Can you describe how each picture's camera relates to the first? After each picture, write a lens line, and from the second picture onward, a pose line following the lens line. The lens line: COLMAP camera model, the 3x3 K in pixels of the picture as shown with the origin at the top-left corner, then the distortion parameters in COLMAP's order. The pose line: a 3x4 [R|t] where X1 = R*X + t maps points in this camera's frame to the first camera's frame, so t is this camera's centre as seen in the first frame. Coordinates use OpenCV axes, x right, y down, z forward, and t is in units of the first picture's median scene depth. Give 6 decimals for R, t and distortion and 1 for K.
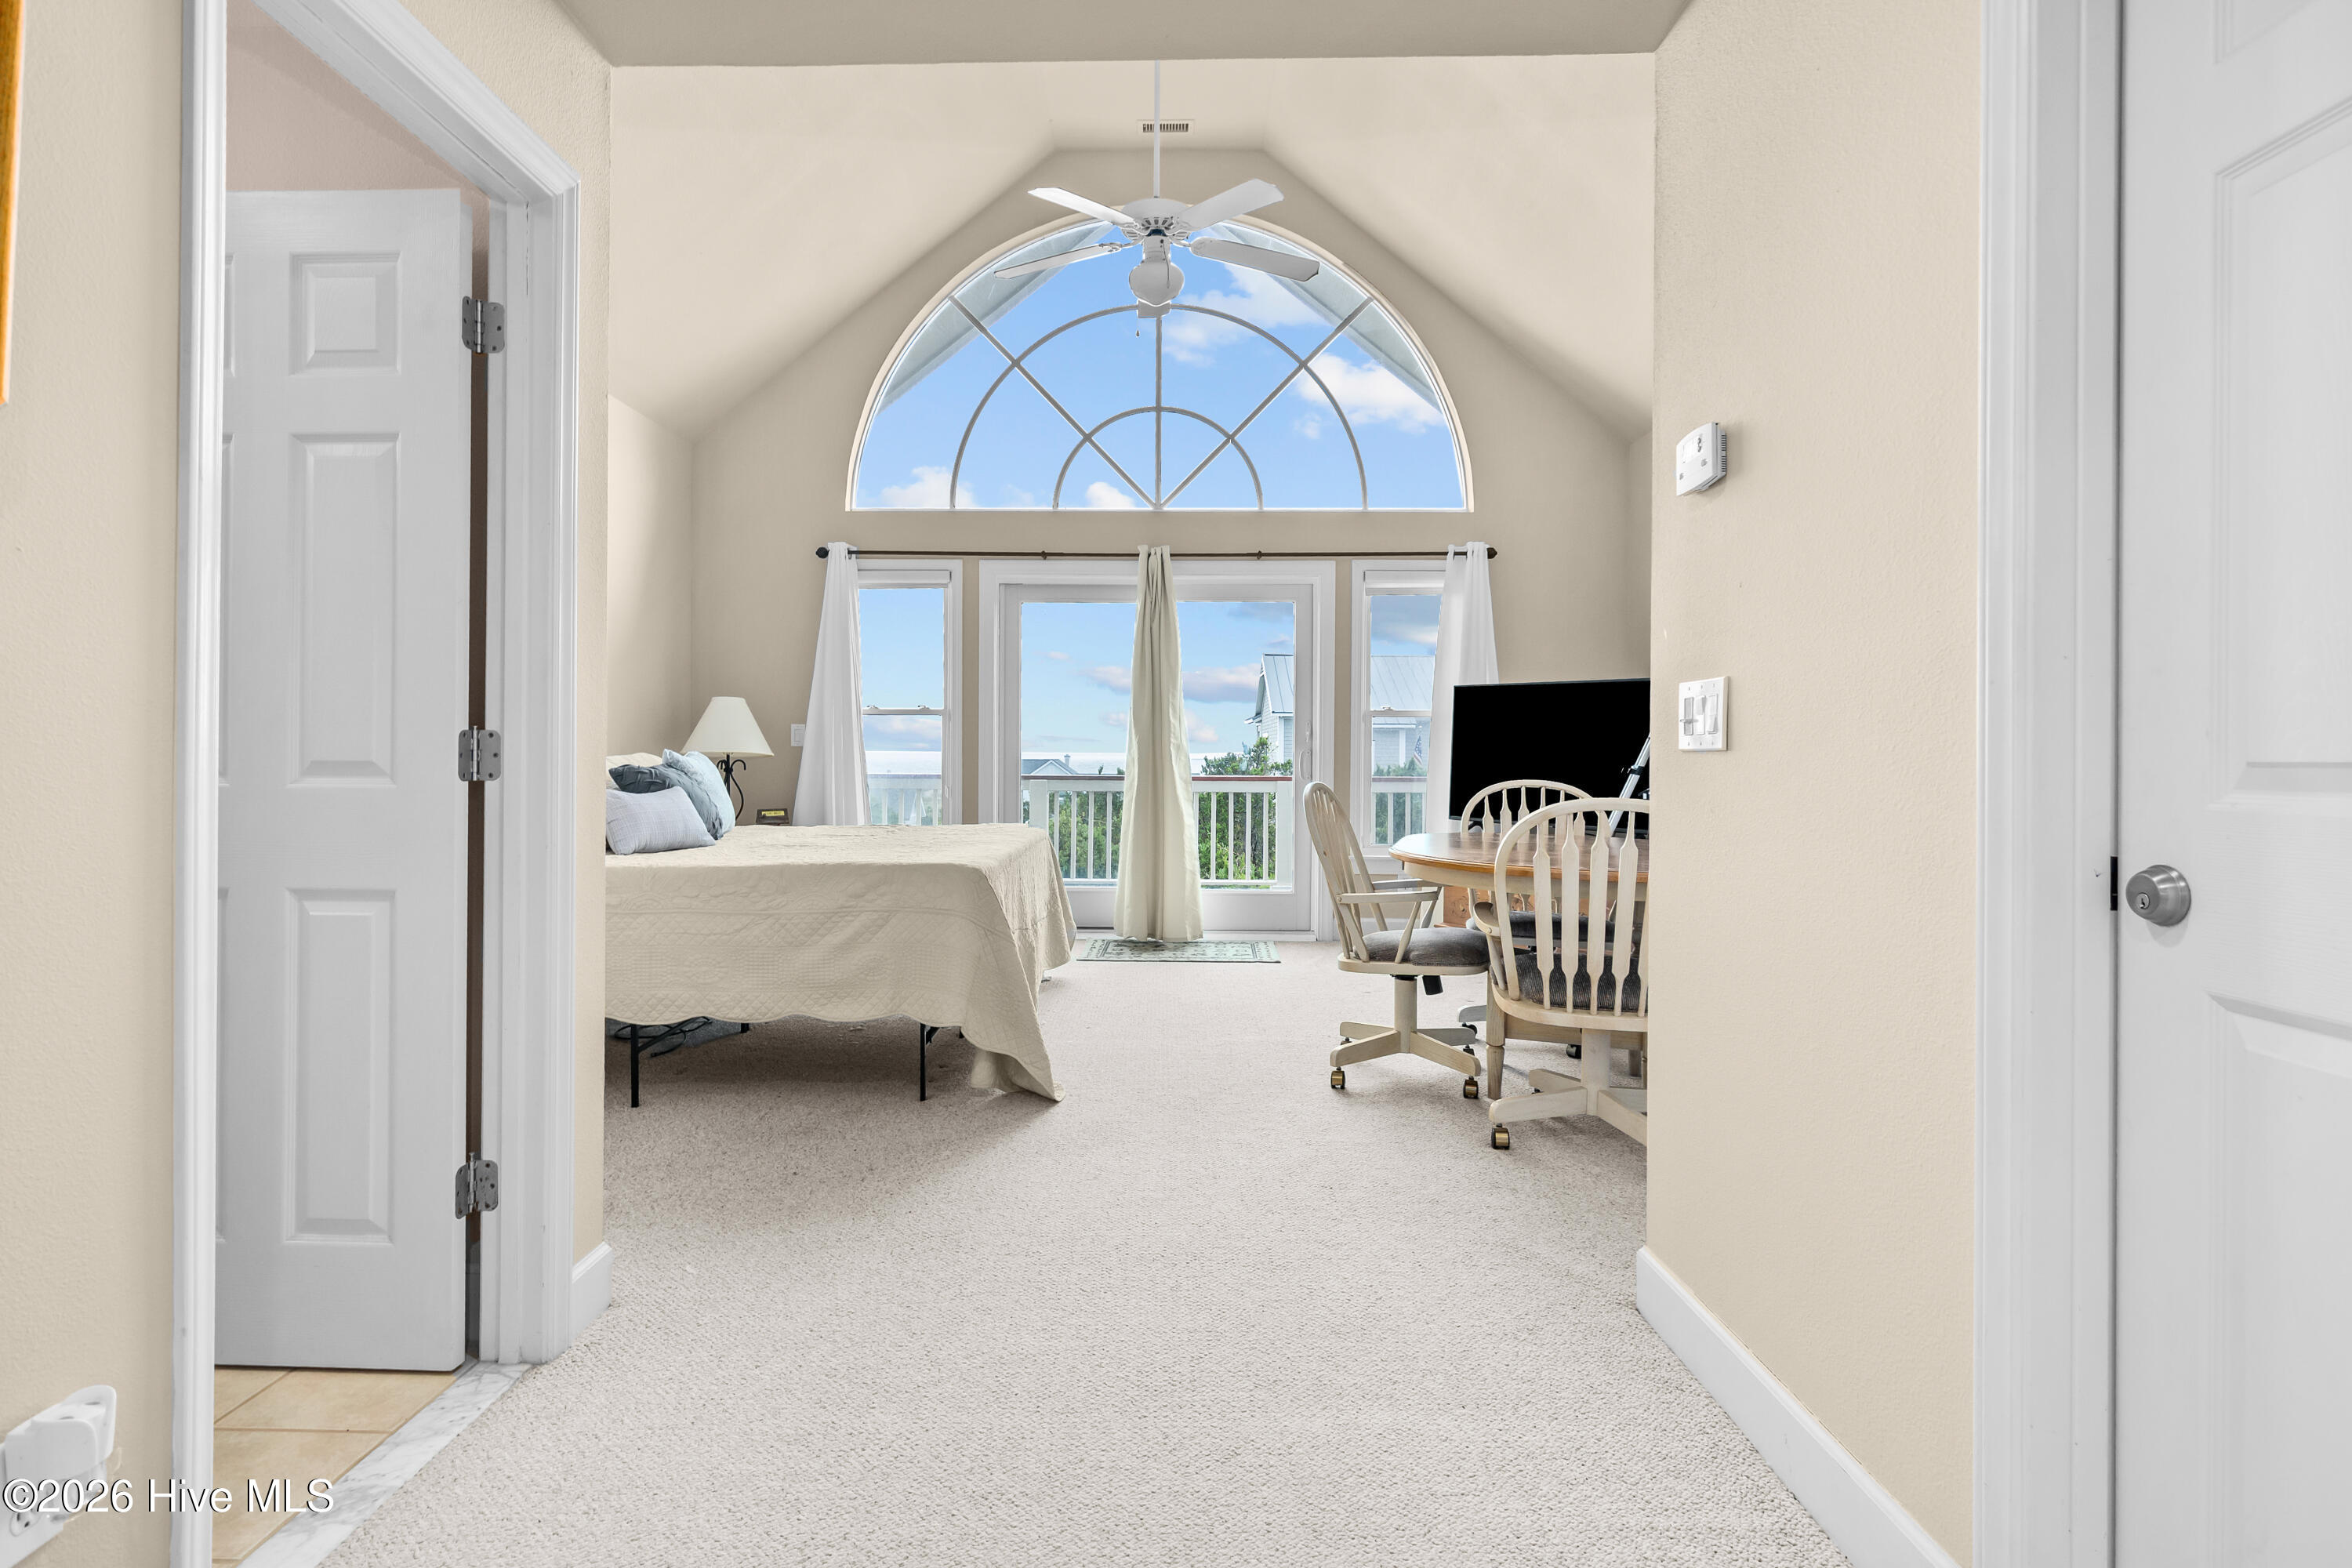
lens RADIAL K [[1150.4, 0, 1169.8], [0, 1150.4, 796.4], [0, 0, 1]] dist [0.003176, -0.000083]
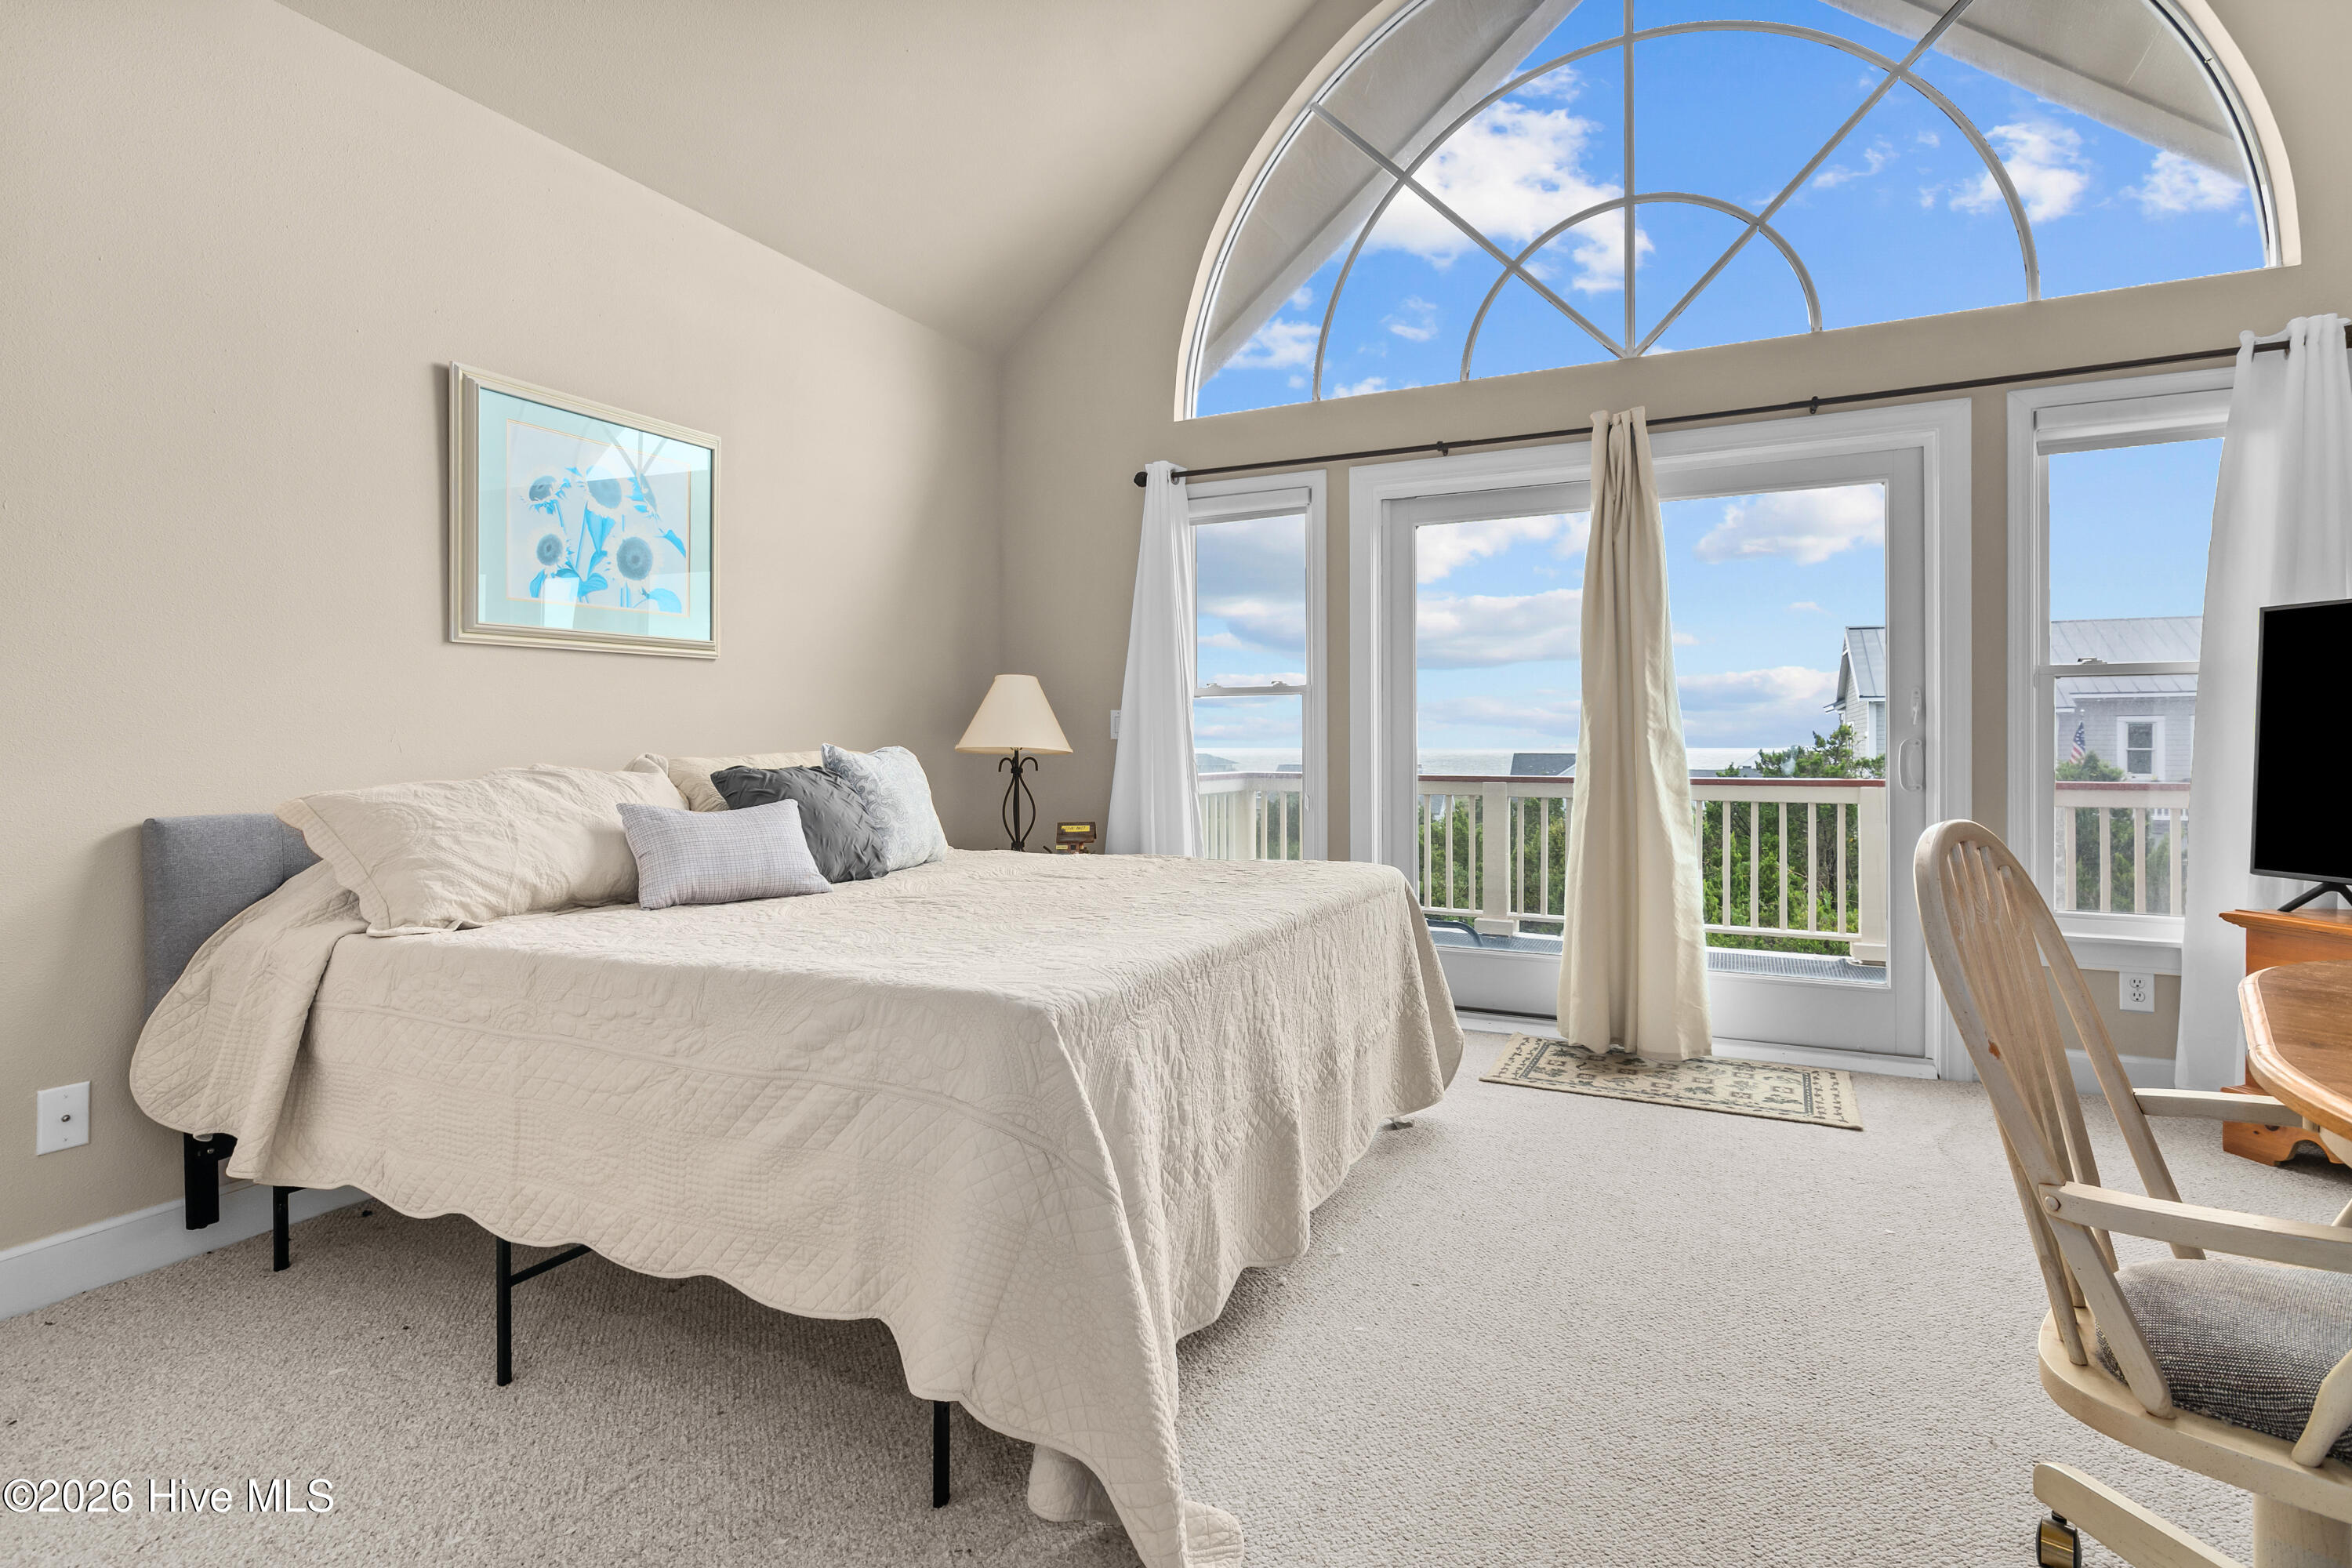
lens RADIAL K [[1154.6, 0, 1167.0], [0, 1154.6, 747.2], [0, 0, 1]] dist [0.001490, 0.001731]
pose [[0.899235, -0.004596, -0.437441, 0.038636], [-0.012066, 0.999304, -0.035303, -0.012193], [0.437299, 0.037024, 0.898554, 0.338955]]
